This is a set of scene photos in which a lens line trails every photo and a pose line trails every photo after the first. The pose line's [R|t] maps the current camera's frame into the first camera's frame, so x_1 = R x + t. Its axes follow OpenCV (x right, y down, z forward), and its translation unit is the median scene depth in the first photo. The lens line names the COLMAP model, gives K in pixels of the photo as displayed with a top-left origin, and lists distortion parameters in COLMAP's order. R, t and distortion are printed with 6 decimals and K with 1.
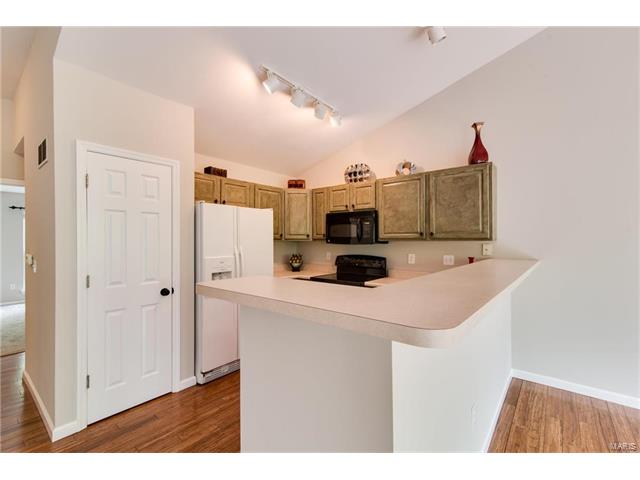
lens RADIAL K [[290.7, 0, 318.6], [0, 290.7, 241.1], [0, 0, 1]] dist [0.010765, 0.000450]
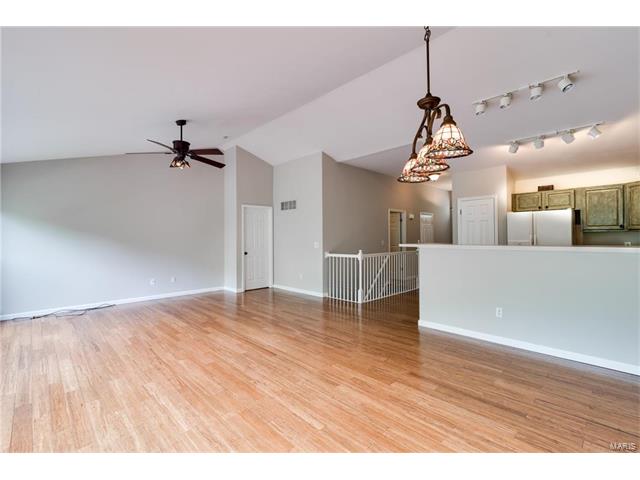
lens RADIAL K [[292.2, 0, 318.7], [0, 292.2, 233.4], [0, 0, 1]] dist [0.005257, 0.000048]
pose [[-0.113715, -0.015310, -0.993395, 1.475015], [0.003436, 0.999869, -0.015803, 0.028281], [0.993507, -0.005210, -0.113648, -0.030050]]
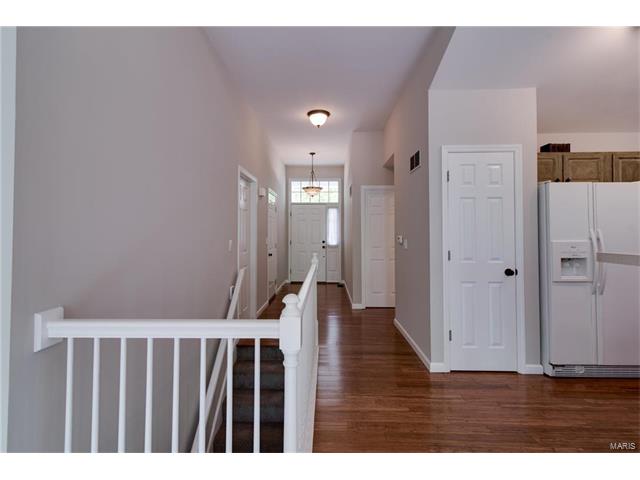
lens RADIAL K [[304.6, 0, 316.9], [0, 304.6, 227.3], [0, 0, 1]] dist [0.003329, 0.000297]
pose [[0.609484, -0.017357, -0.792608, -0.063881], [-0.001120, 0.999740, -0.022754, 0.032289], [0.792797, 0.014756, 0.609307, -0.172864]]
